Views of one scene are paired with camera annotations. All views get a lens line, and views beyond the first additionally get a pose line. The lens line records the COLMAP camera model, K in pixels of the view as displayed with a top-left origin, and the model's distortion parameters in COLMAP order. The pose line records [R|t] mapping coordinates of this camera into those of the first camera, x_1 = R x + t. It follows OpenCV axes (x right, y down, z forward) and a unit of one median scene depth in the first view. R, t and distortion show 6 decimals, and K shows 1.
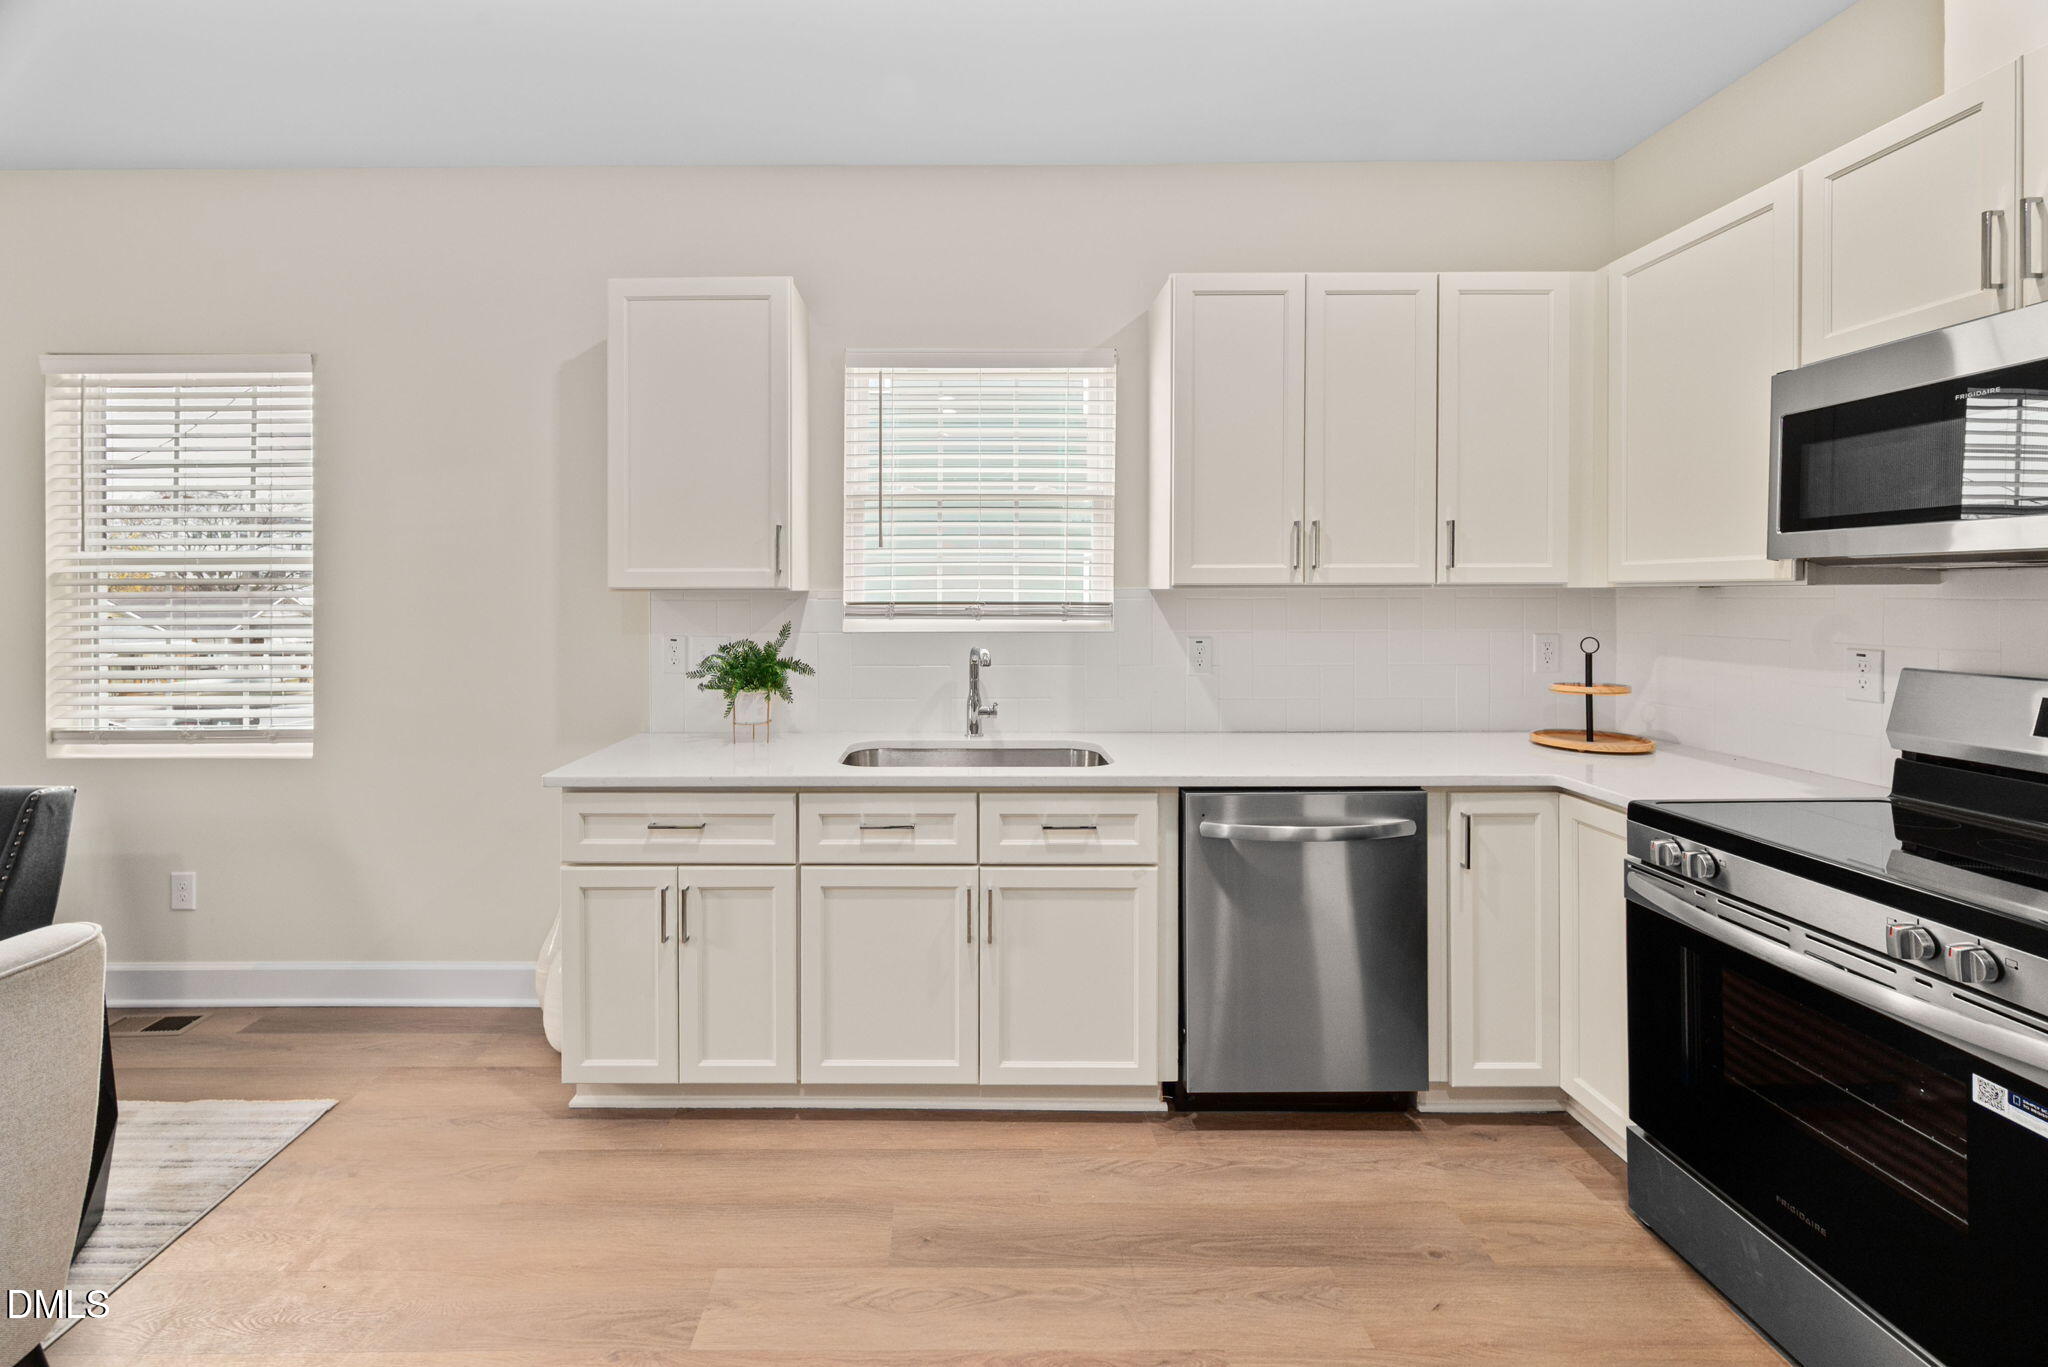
lens RADIAL K [[827.6, 0, 964.2], [0, 827.6, 597.6], [0, 0, 1]] dist [-0.002110, 0.000755]
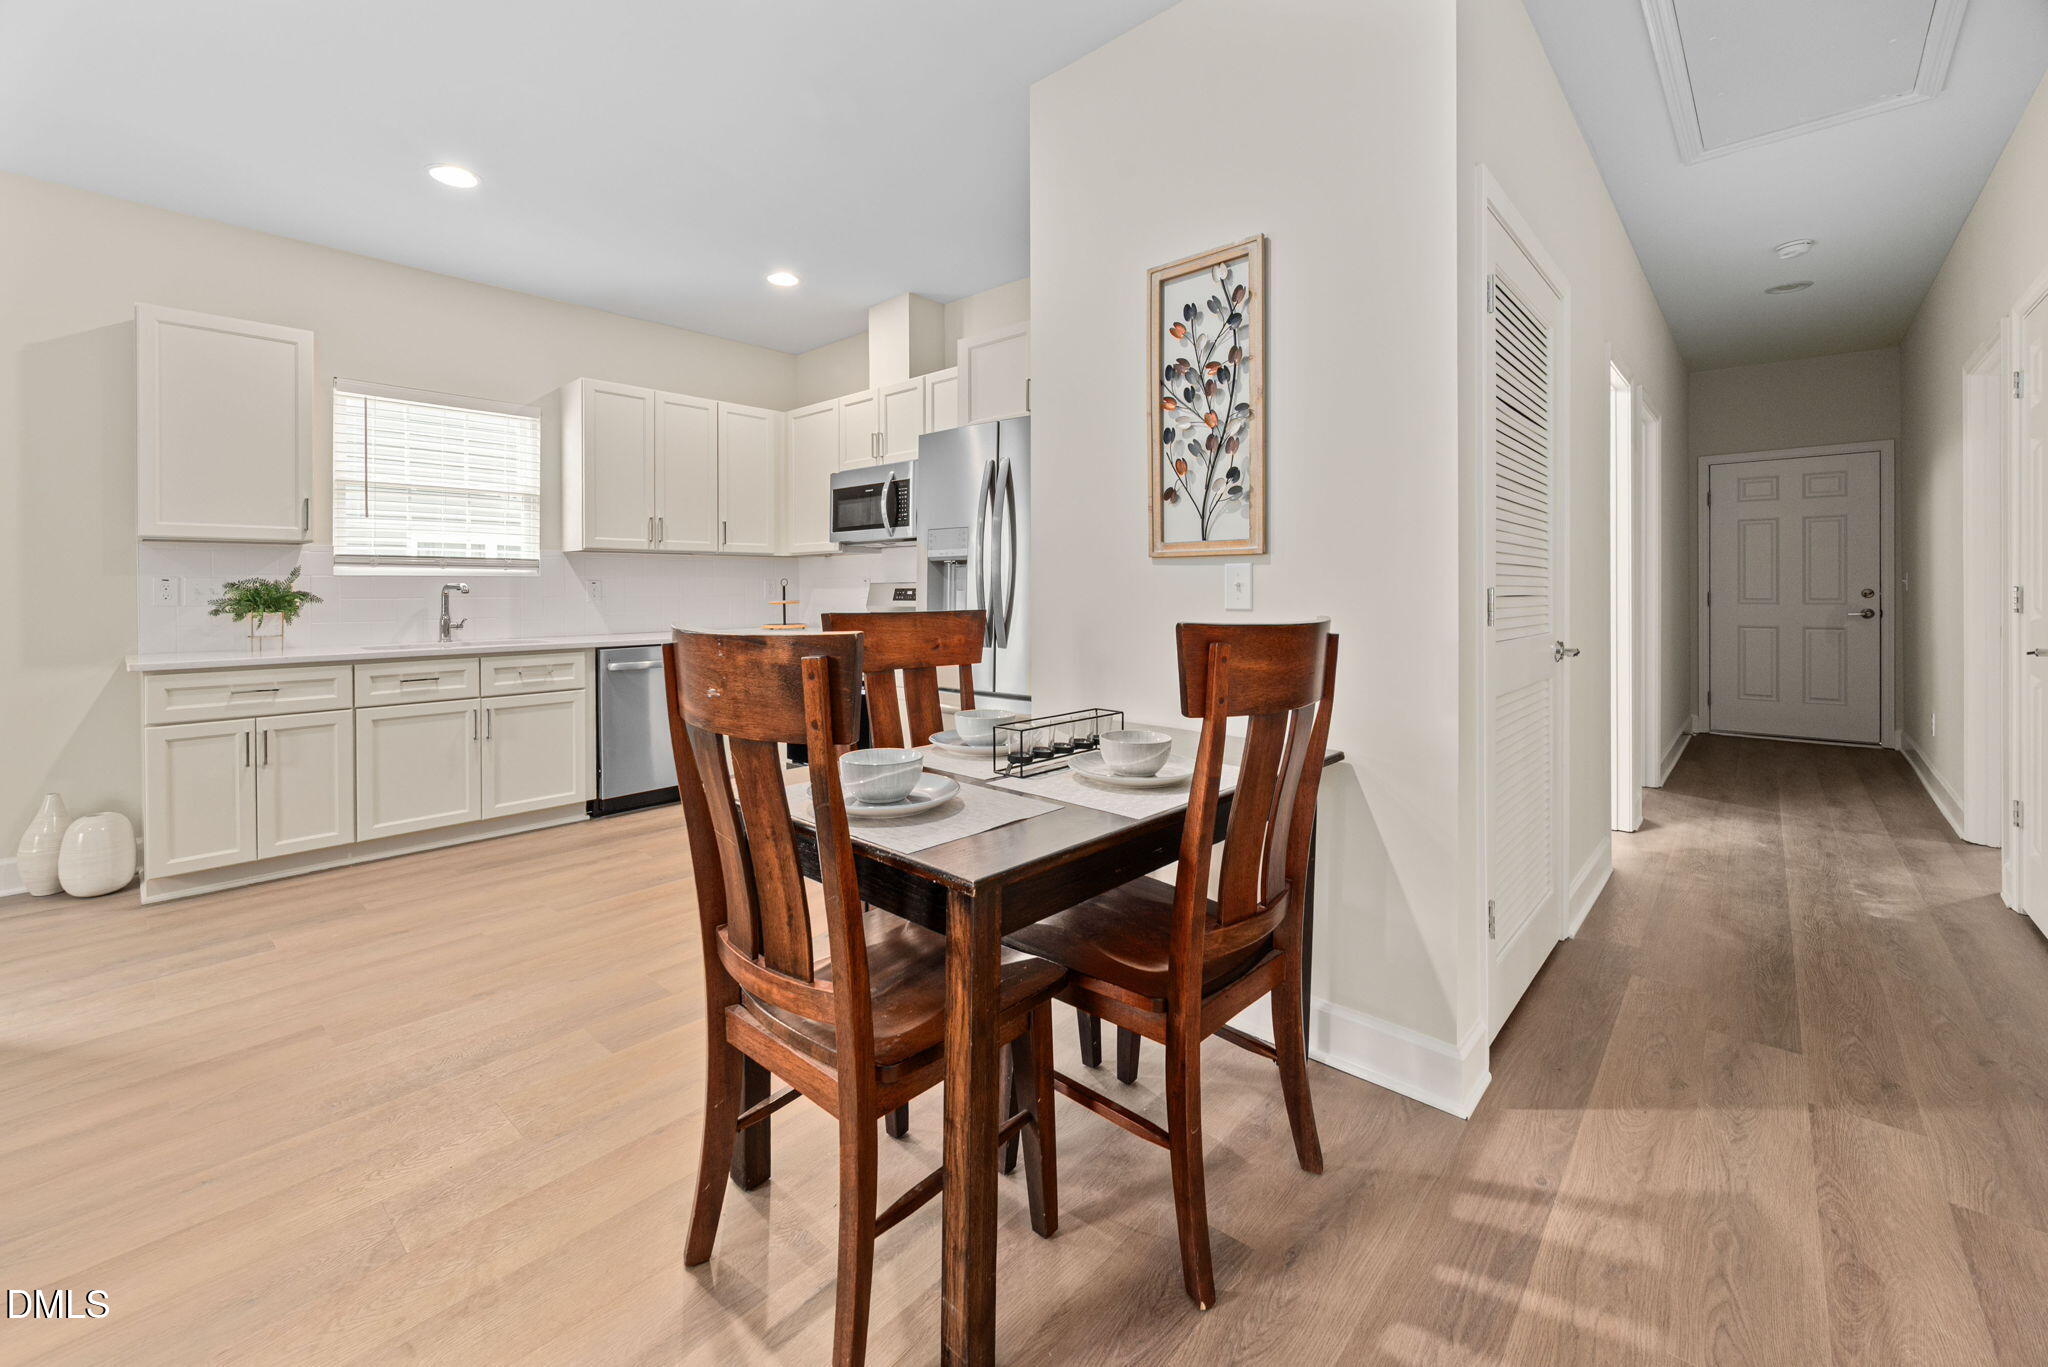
lens RADIAL K [[827.6, 0, 999.5], [0, 827.6, 595.3], [0, 0, 1]] dist [-0.002110, 0.000755]
pose [[0.681752, -0.006762, 0.731552, -0.524445], [0.007628, 0.999969, 0.002134, 0.105402], [-0.731543, 0.004125, 0.681782, -1.045365]]
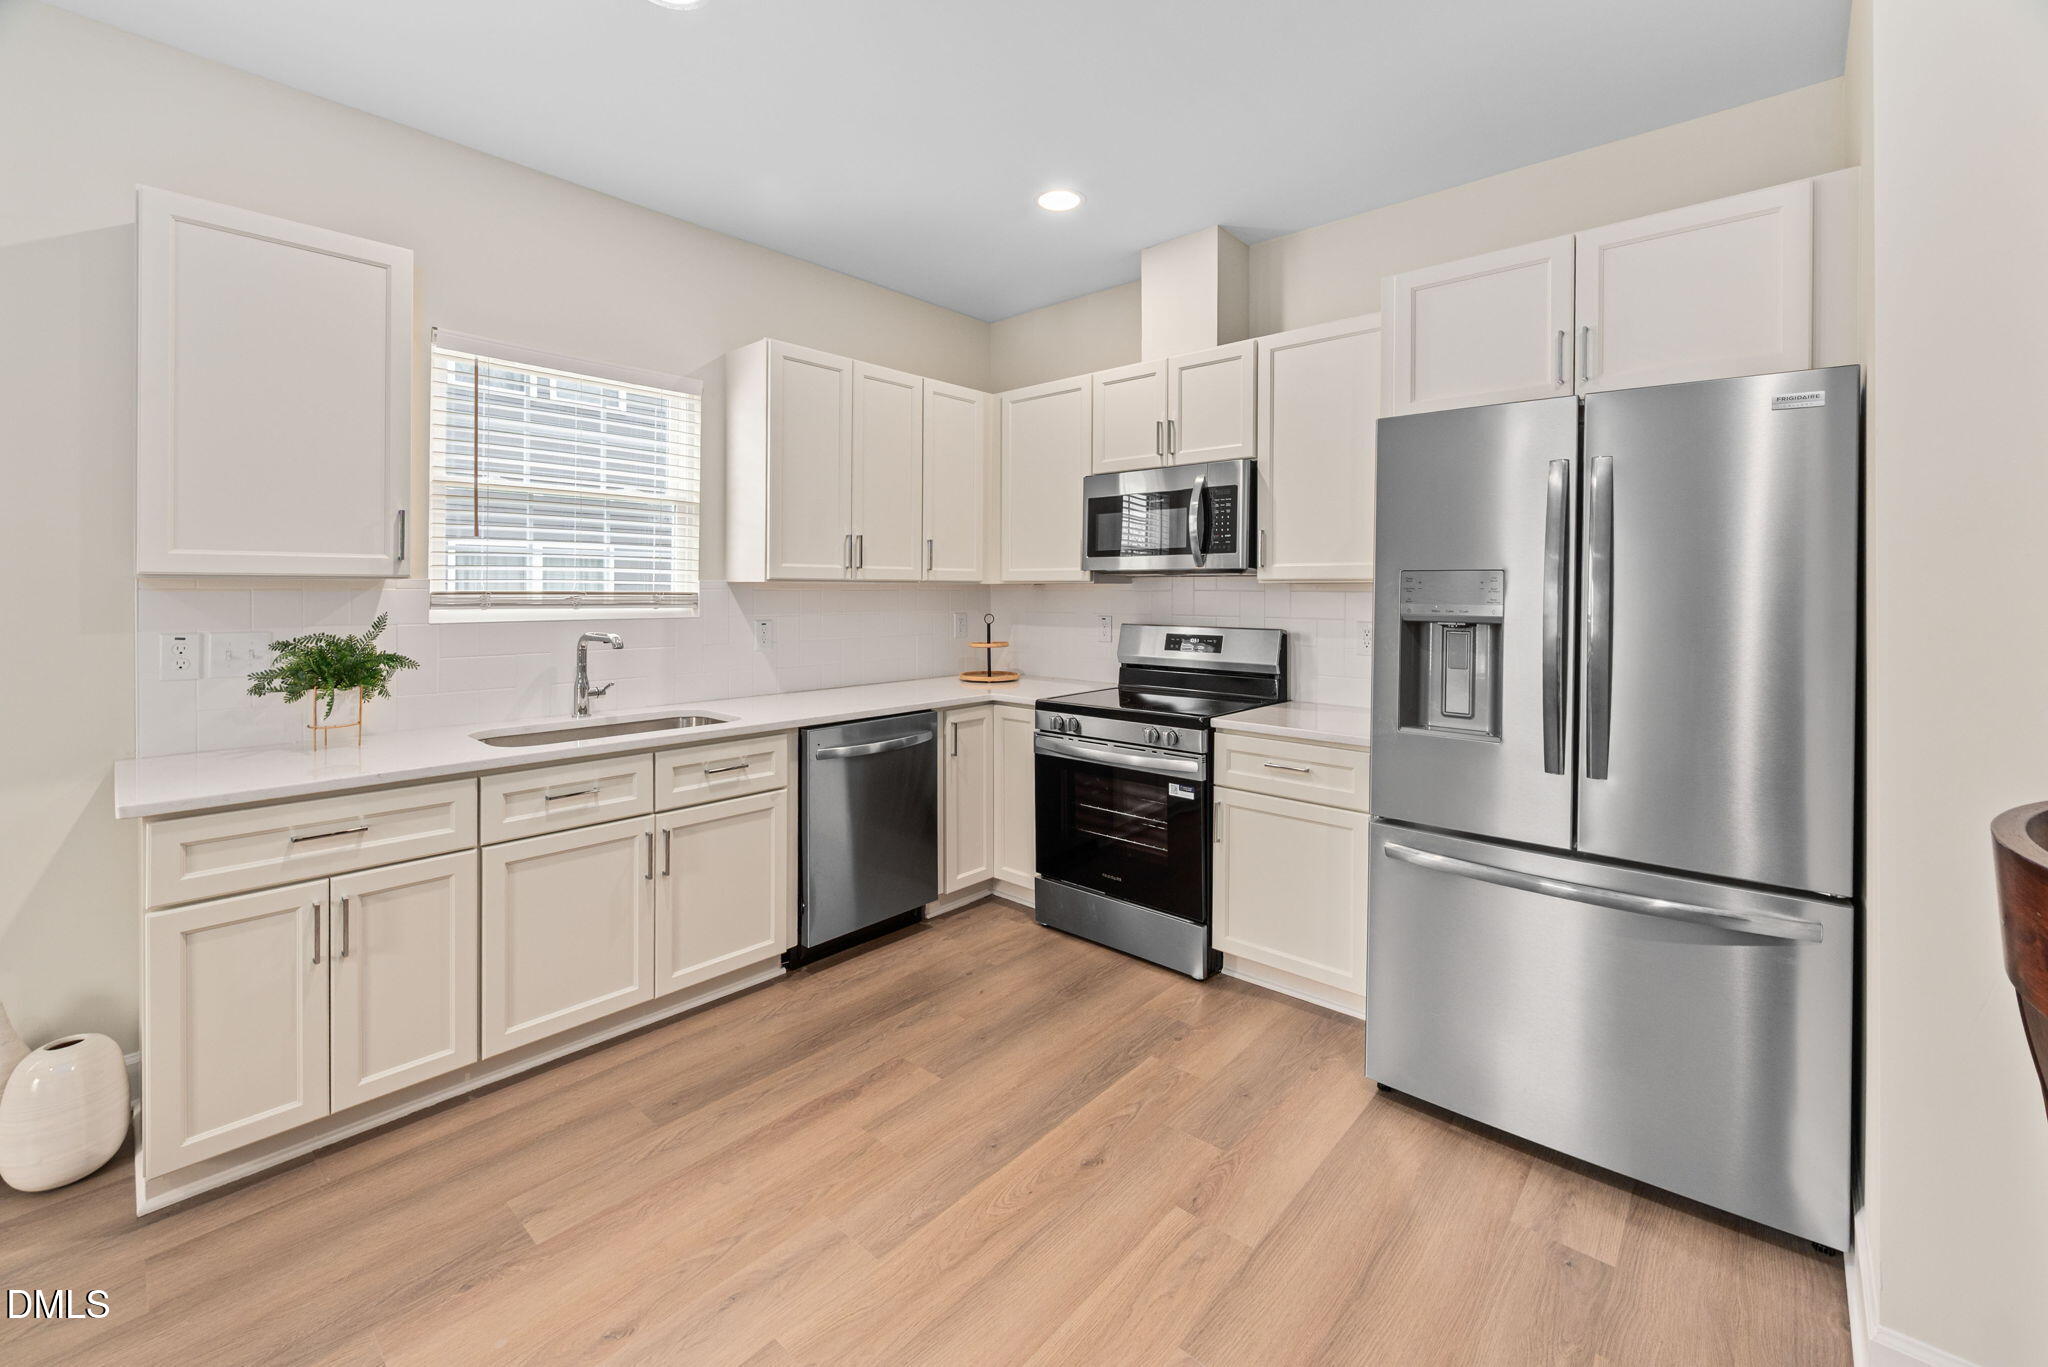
lens RADIAL K [[827.6, 0, 998.2], [0, 827.6, 595.1], [0, 0, 1]] dist [-0.002110, 0.000755]
pose [[0.682553, -0.000048, 0.730837, -0.509574], [-0.001430, 0.999998, 0.001401, 0.008820], [-0.730835, -0.002002, 0.682551, -0.166187]]
